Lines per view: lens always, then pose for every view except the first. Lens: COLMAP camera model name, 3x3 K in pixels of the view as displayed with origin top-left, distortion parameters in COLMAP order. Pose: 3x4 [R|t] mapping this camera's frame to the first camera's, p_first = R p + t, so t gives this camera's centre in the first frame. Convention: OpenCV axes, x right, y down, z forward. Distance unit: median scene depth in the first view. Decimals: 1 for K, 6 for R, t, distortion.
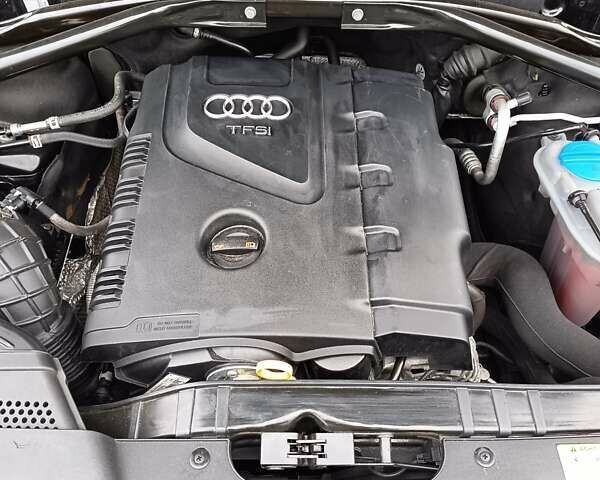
lens RADIAL K [[542.9, 0, 299.9], [0, 542.9, 236.2], [0, 0, 1]] dist [0.123217, -0.196632]
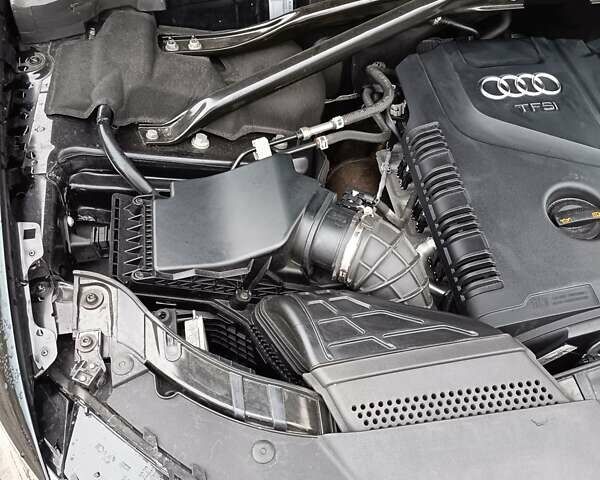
lens RADIAL K [[542.9, 0, 299.9], [0, 542.9, 236.2], [0, 0, 1]] dist [0.123217, -0.196632]
pose [[0.986500, -0.122972, 0.108146, -0.650483], [0.121394, 0.992381, 0.021079, -0.028784], [-0.109914, -0.007667, 0.993912, 0.014851]]
